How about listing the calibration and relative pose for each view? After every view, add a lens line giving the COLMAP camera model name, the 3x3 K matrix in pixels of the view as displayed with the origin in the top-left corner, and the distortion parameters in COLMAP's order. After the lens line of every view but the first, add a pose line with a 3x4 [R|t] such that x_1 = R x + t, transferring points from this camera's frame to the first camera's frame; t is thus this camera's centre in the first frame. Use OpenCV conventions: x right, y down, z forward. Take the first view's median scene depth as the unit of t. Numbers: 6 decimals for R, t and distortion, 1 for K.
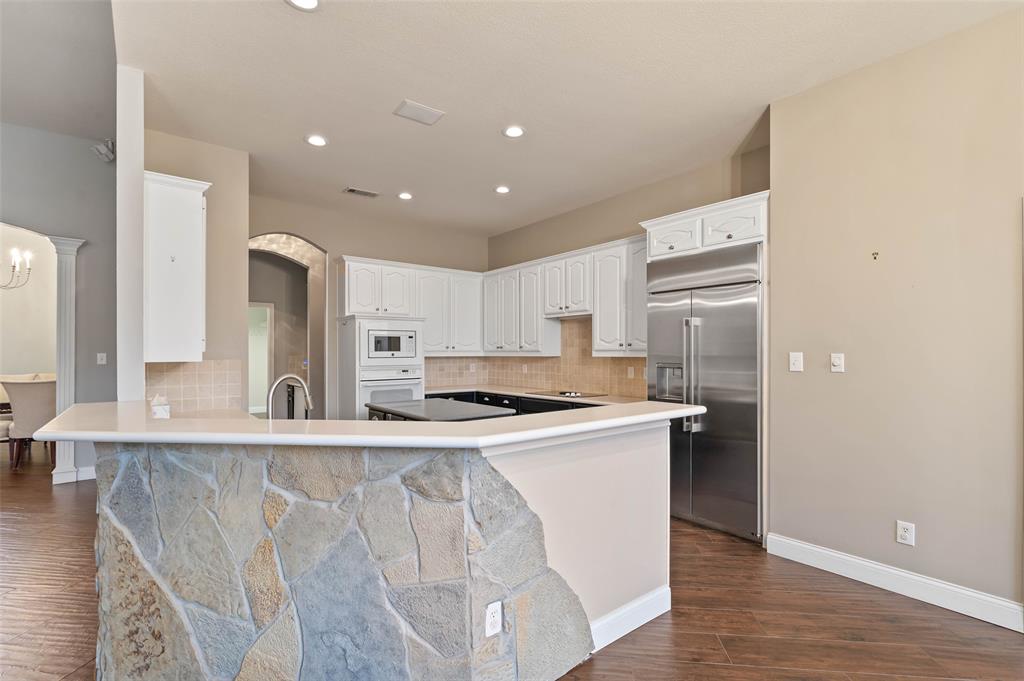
lens RADIAL K [[471.9, 0, 518.5], [0, 471.9, 349.8], [0, 0, 1]] dist [-0.014234, 0.002138]
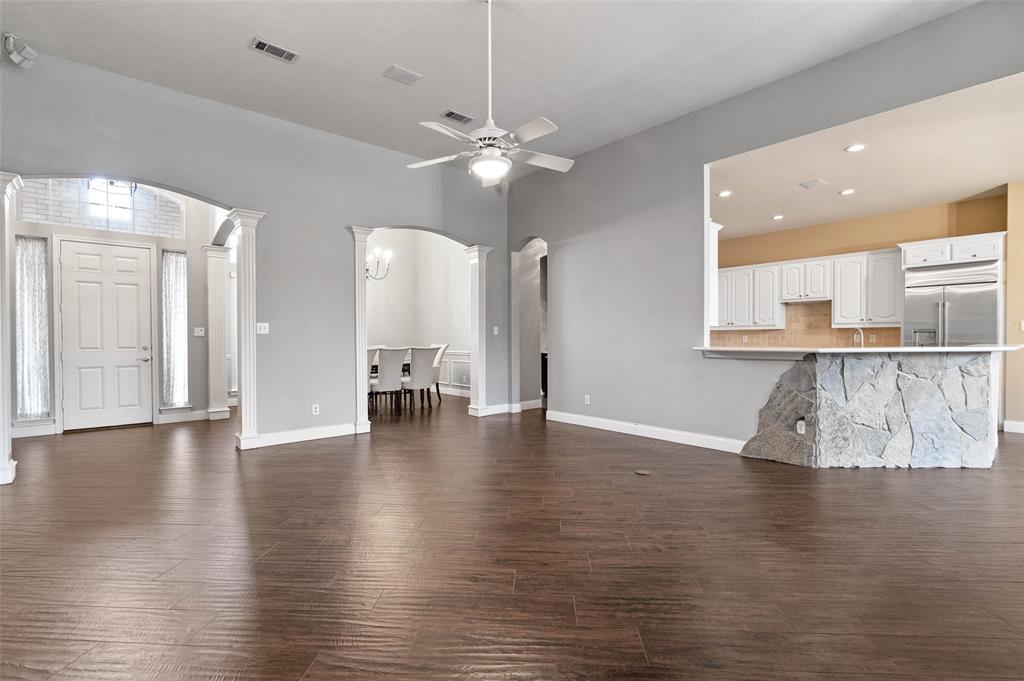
lens RADIAL K [[471.9, 0, 513.5], [0, 471.9, 342.3], [0, 0, 1]] dist [-0.014234, 0.002138]
pose [[0.998913, -0.003198, 0.046505, -1.179260], [0.002490, 0.999880, 0.015280, 0.043803], [-0.046549, -0.015148, 0.998801, -0.577395]]
